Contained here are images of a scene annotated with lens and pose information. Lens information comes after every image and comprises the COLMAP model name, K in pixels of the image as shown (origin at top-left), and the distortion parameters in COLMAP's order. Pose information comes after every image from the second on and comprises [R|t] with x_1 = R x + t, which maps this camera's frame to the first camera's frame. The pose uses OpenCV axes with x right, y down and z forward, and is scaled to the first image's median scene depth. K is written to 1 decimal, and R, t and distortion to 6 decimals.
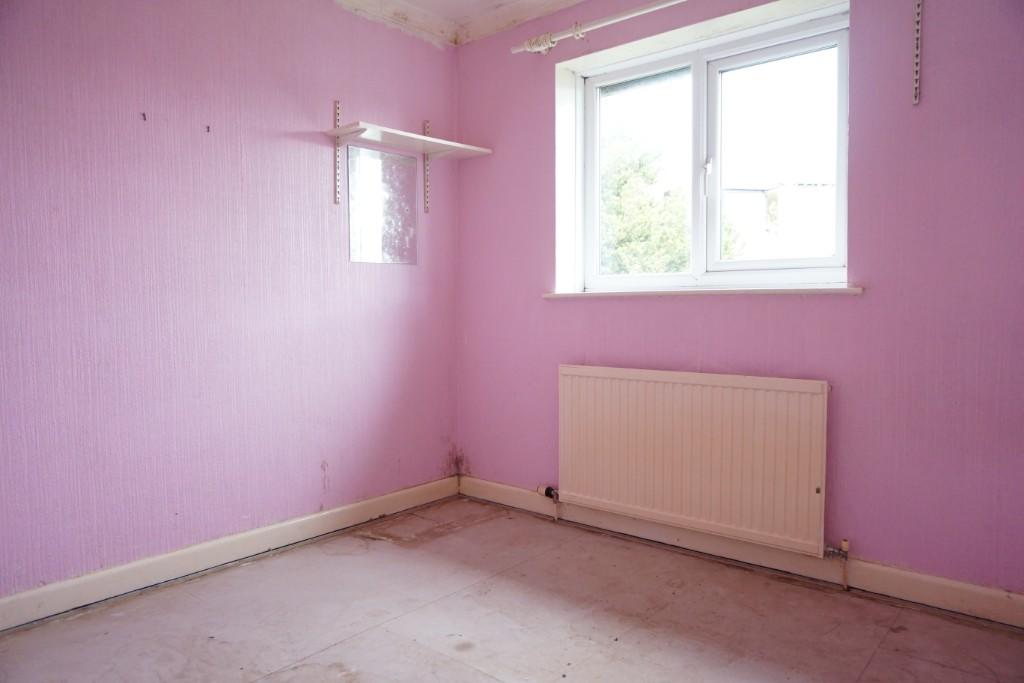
lens RADIAL K [[702.6, 0, 512.0], [0, 702.6, 341.5], [0, 0, 1]] dist [-0.003179, 0.002420]
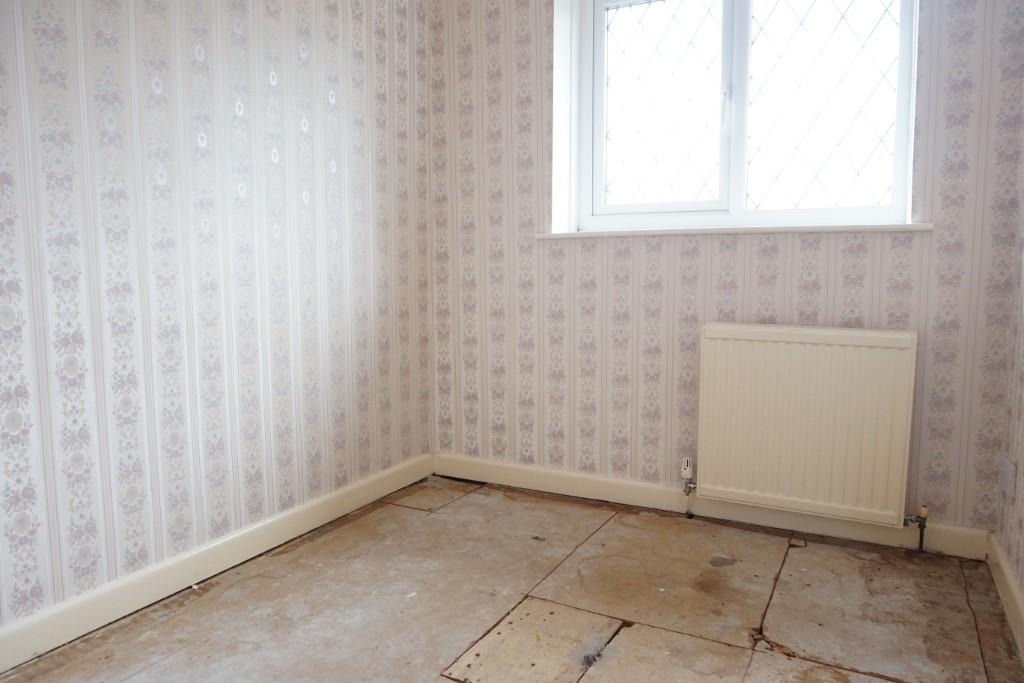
lens RADIAL K [[734.1, 0, 510.9], [0, 734.1, 291.8], [0, 0, 1]] dist [-0.056034, -0.002654]
pose [[0.981061, -0.010412, 0.193421, -0.182599], [0.009000, 0.999926, 0.008176, -0.005855], [-0.193492, -0.006281, 0.981082, 0.156024]]
